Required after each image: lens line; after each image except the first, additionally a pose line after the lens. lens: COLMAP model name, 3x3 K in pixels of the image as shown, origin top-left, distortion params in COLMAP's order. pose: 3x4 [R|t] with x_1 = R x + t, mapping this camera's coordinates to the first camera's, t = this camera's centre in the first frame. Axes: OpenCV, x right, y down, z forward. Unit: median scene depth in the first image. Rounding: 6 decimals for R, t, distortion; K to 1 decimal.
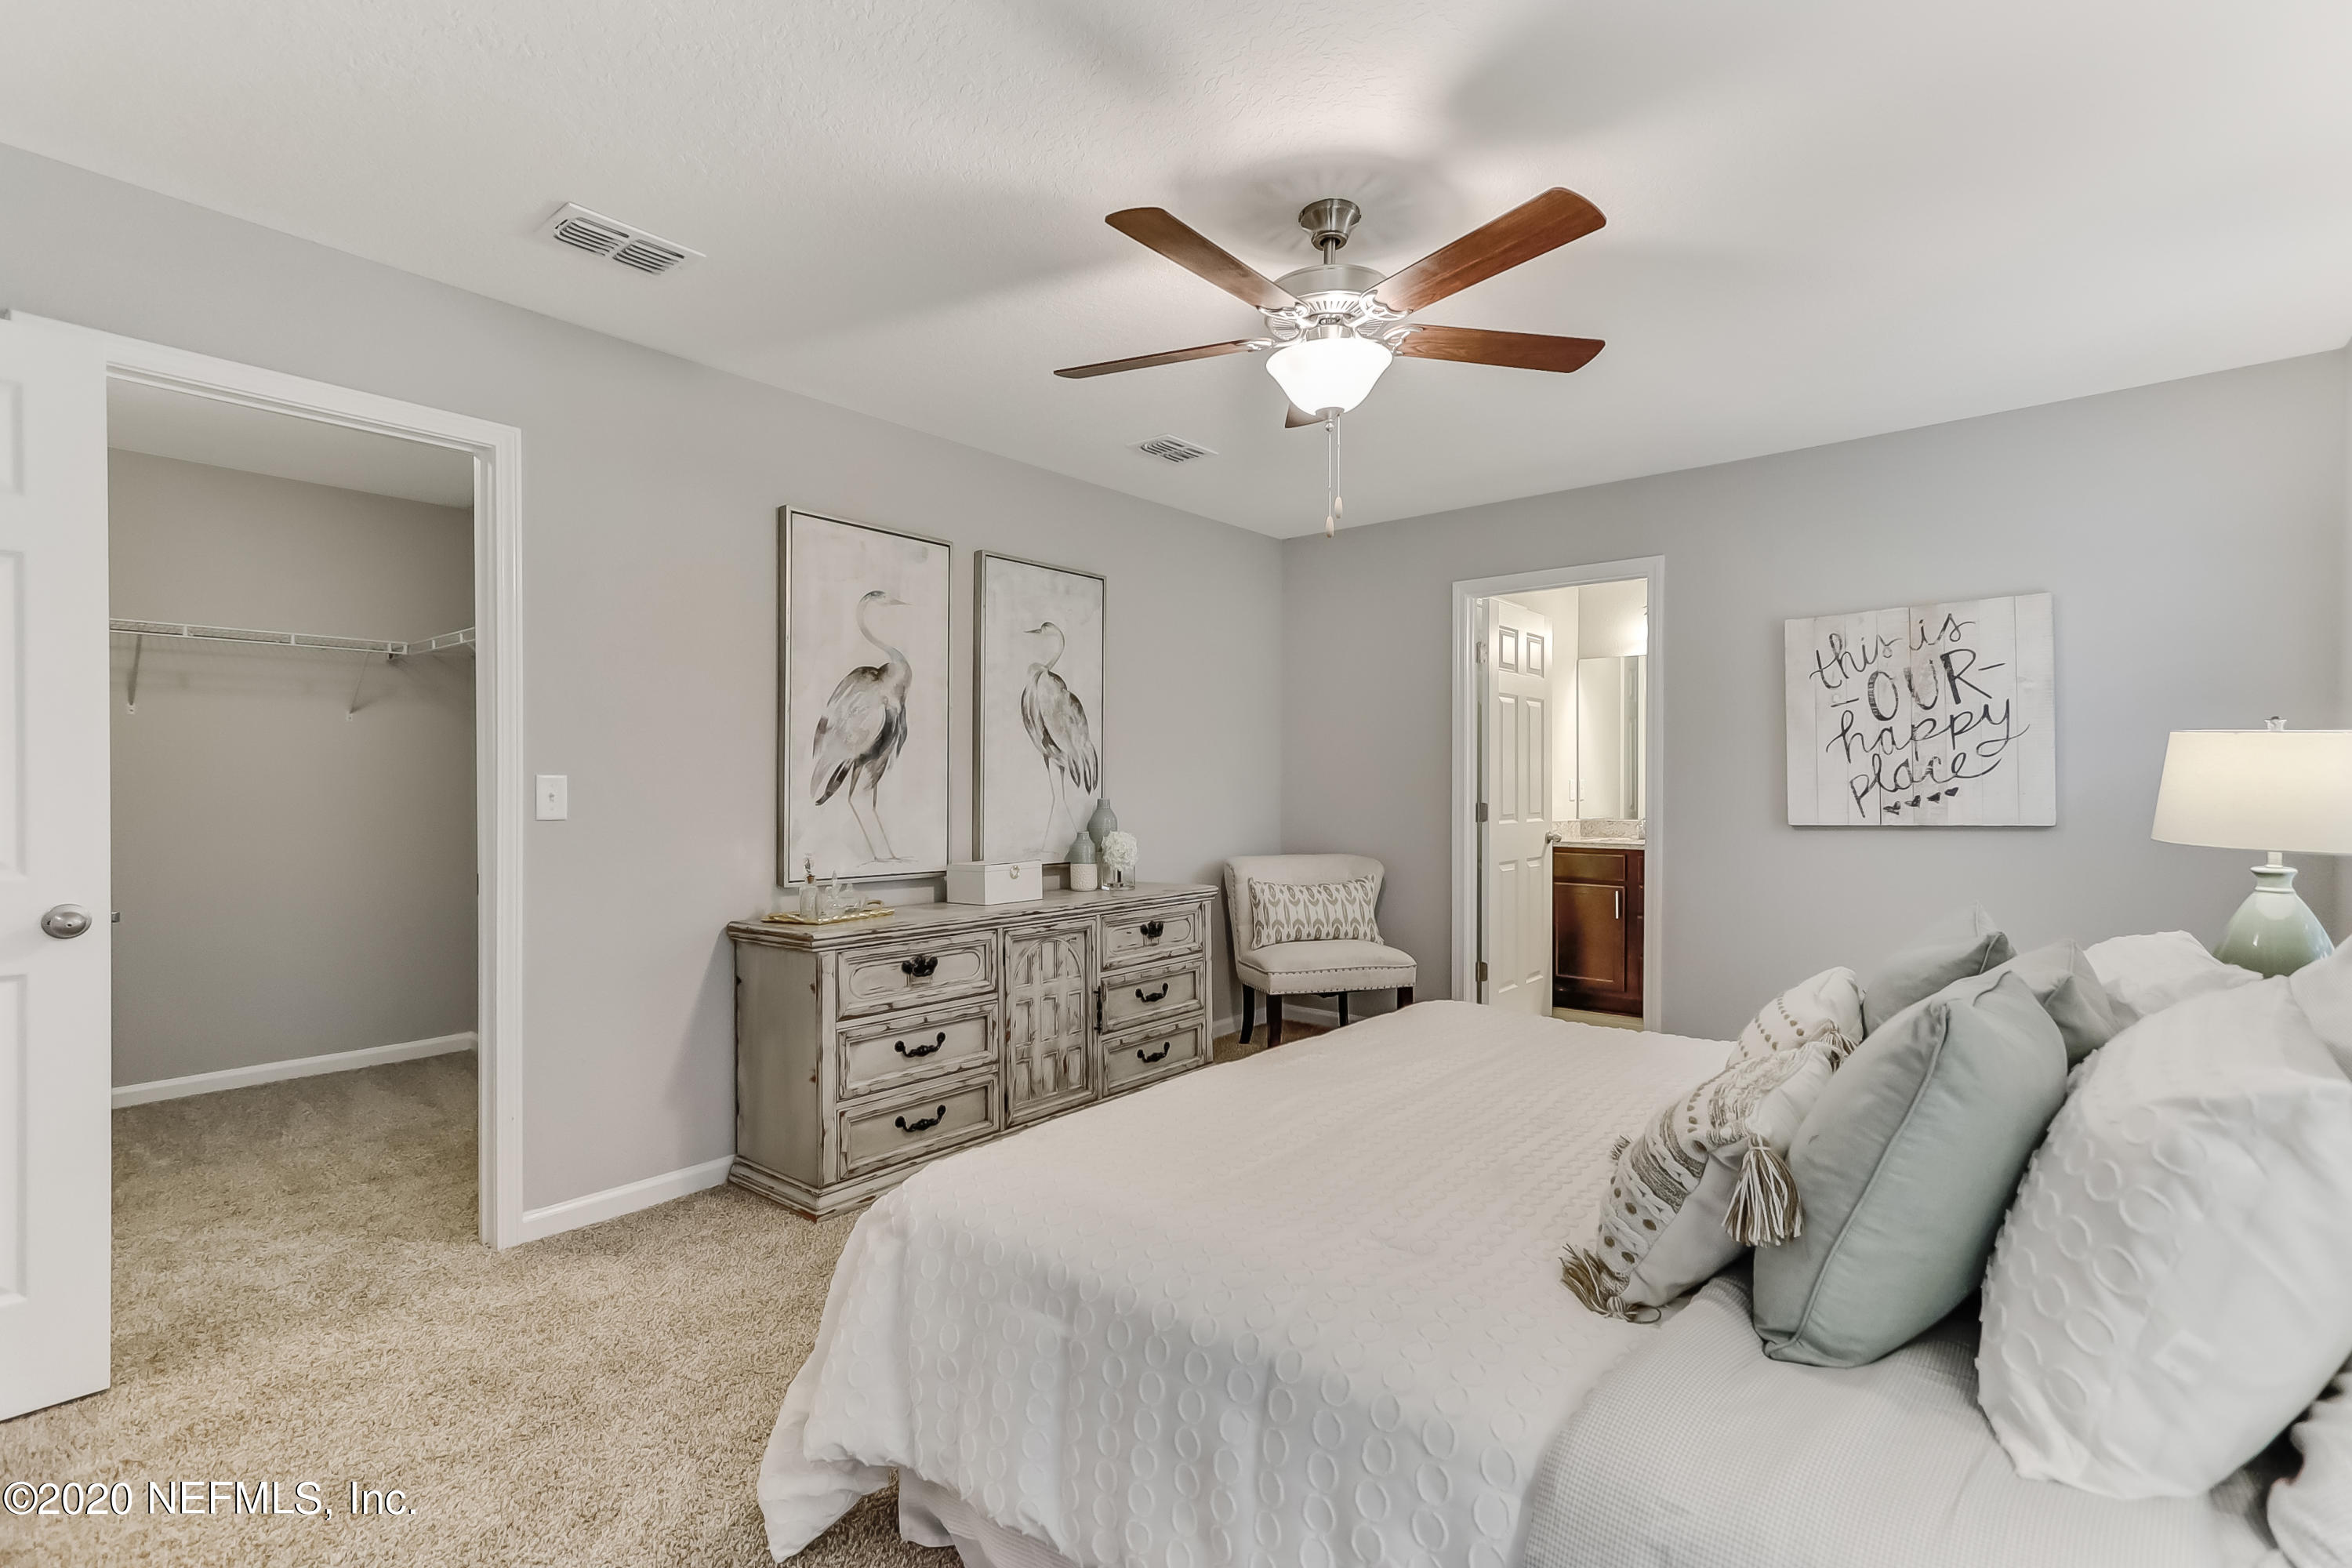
lens RADIAL K [[1131.7, 0, 1166.7], [0, 1131.7, 798.0], [0, 0, 1]] dist [0.020107, 0.000280]
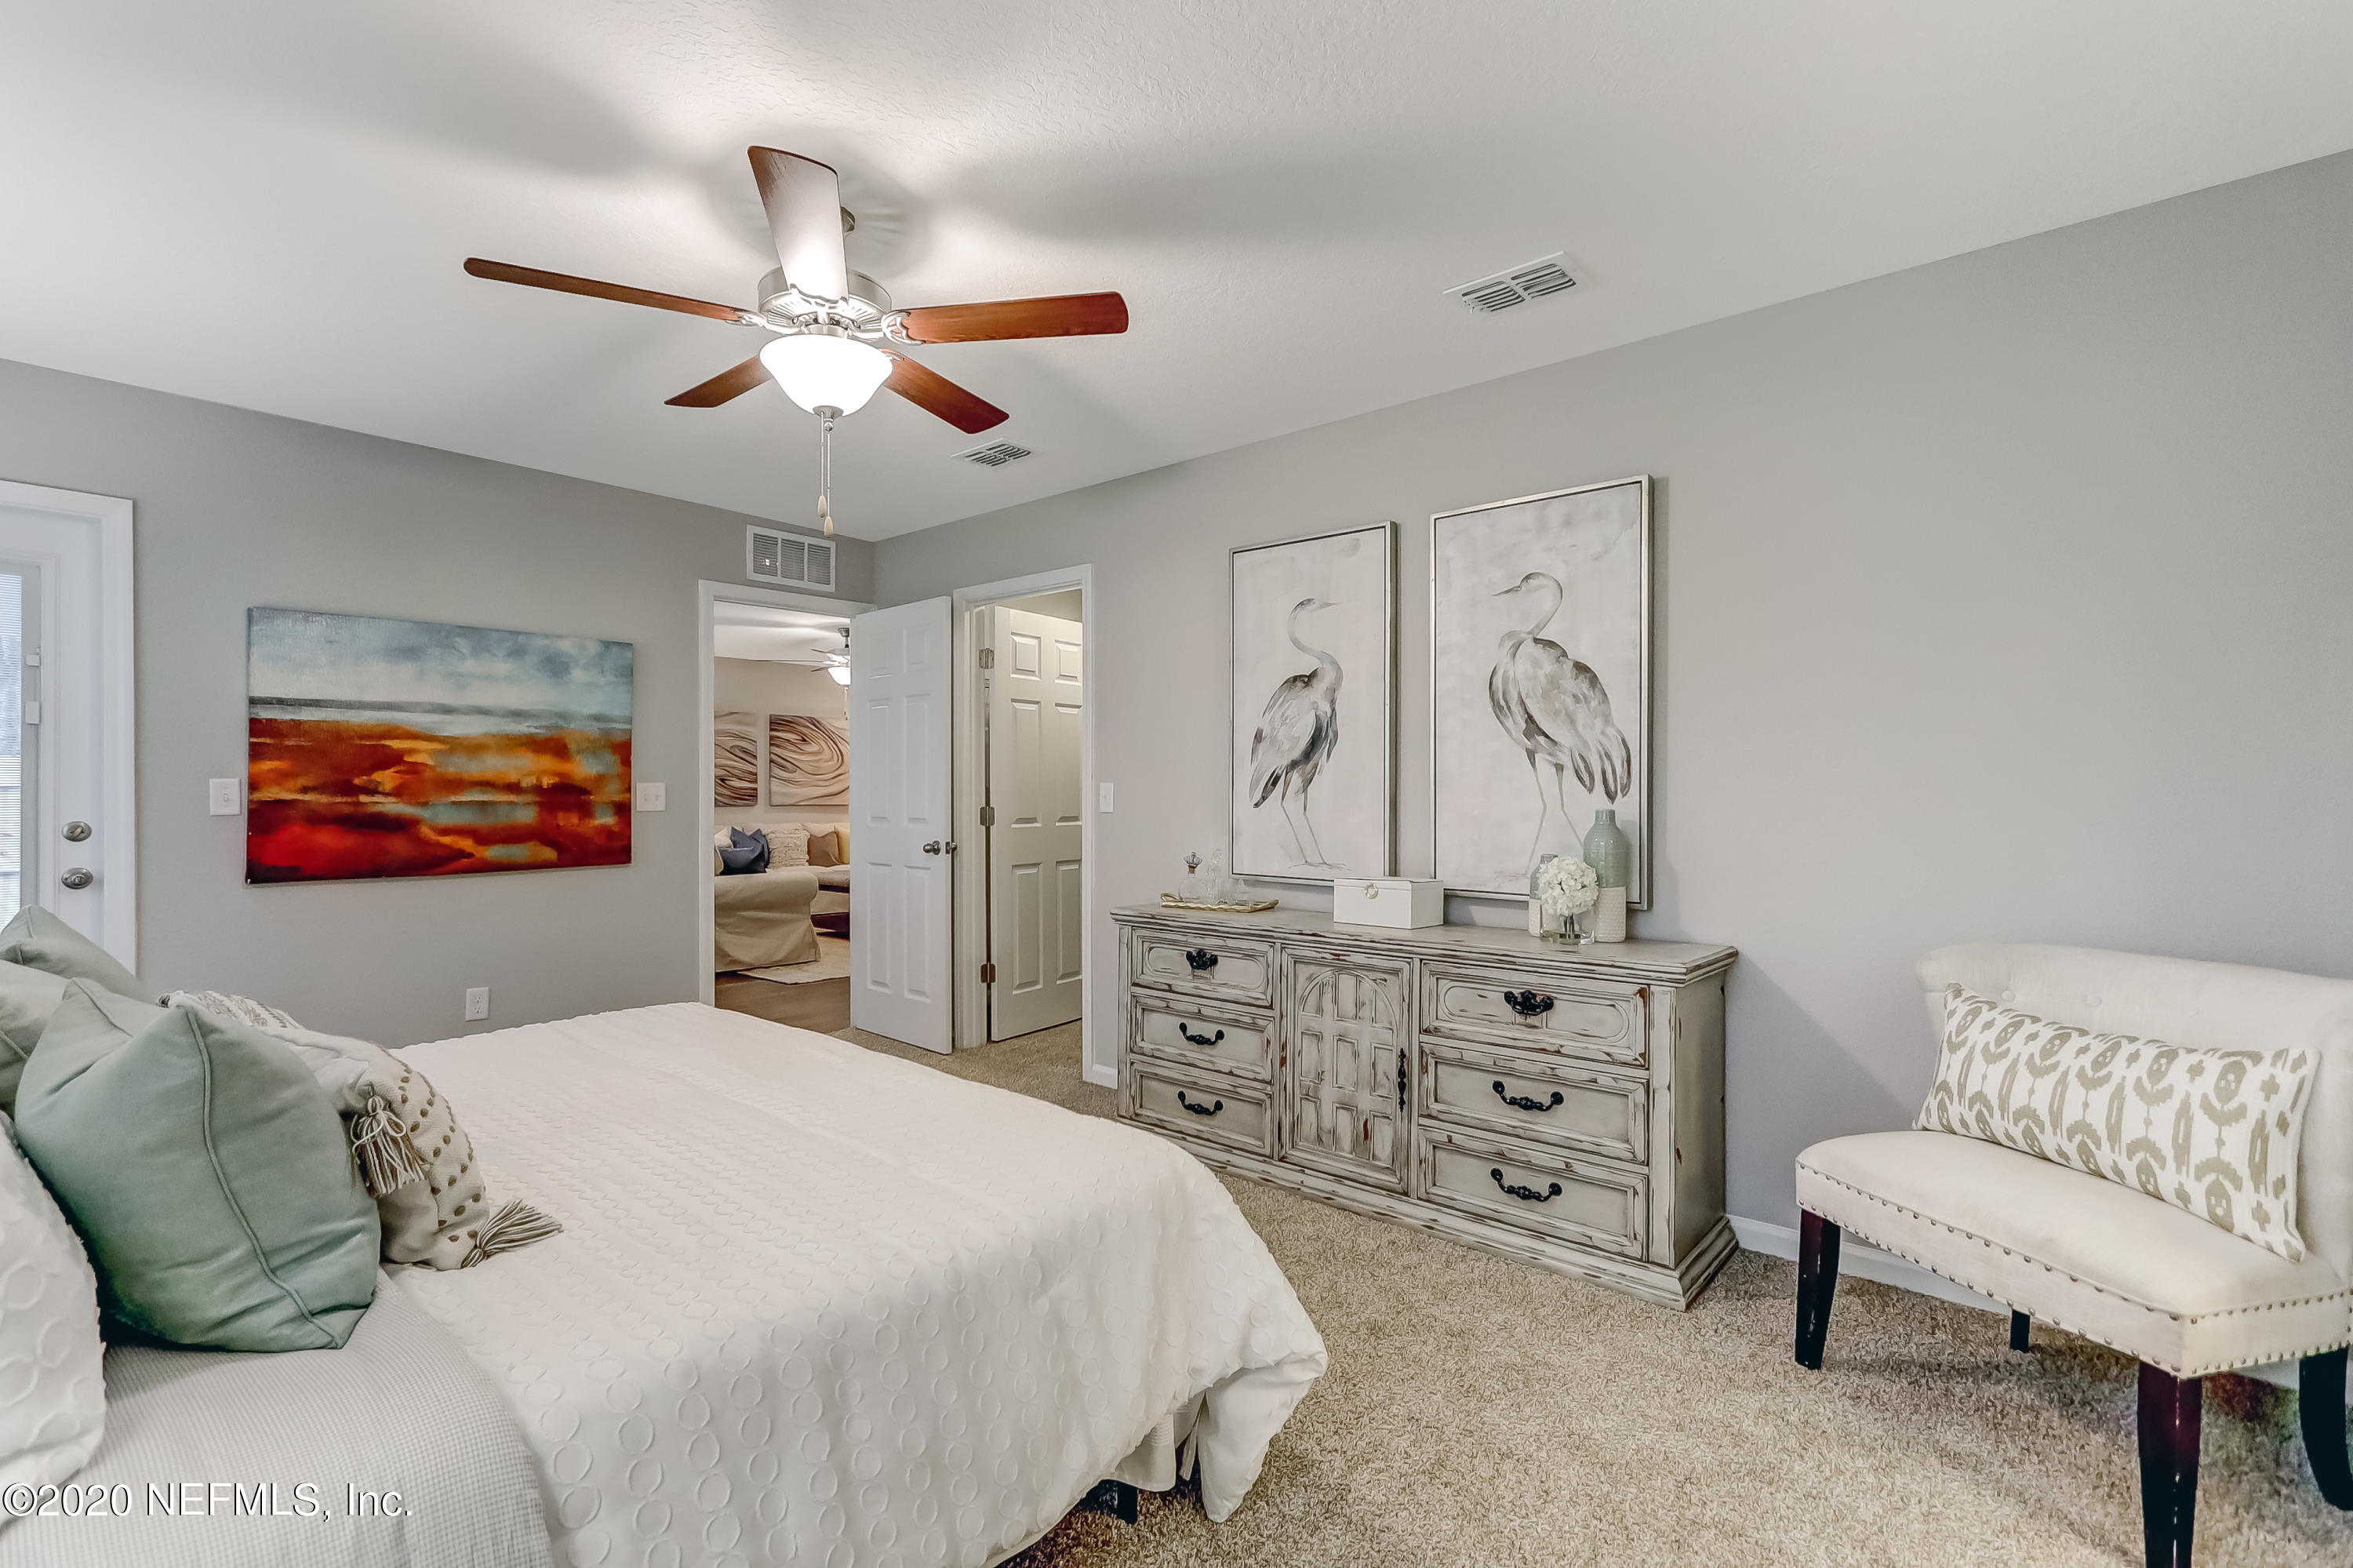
lens RADIAL K [[1132.3, 0, 1168.2], [0, 1132.3, 781.9], [0, 0, 1]] dist [0.020107, 0.000280]
pose [[-0.057842, -0.004791, -0.998314, 0.689442], [-0.009993, 0.999941, -0.004220, -0.011398], [0.998276, 0.009732, -0.057887, 0.835733]]
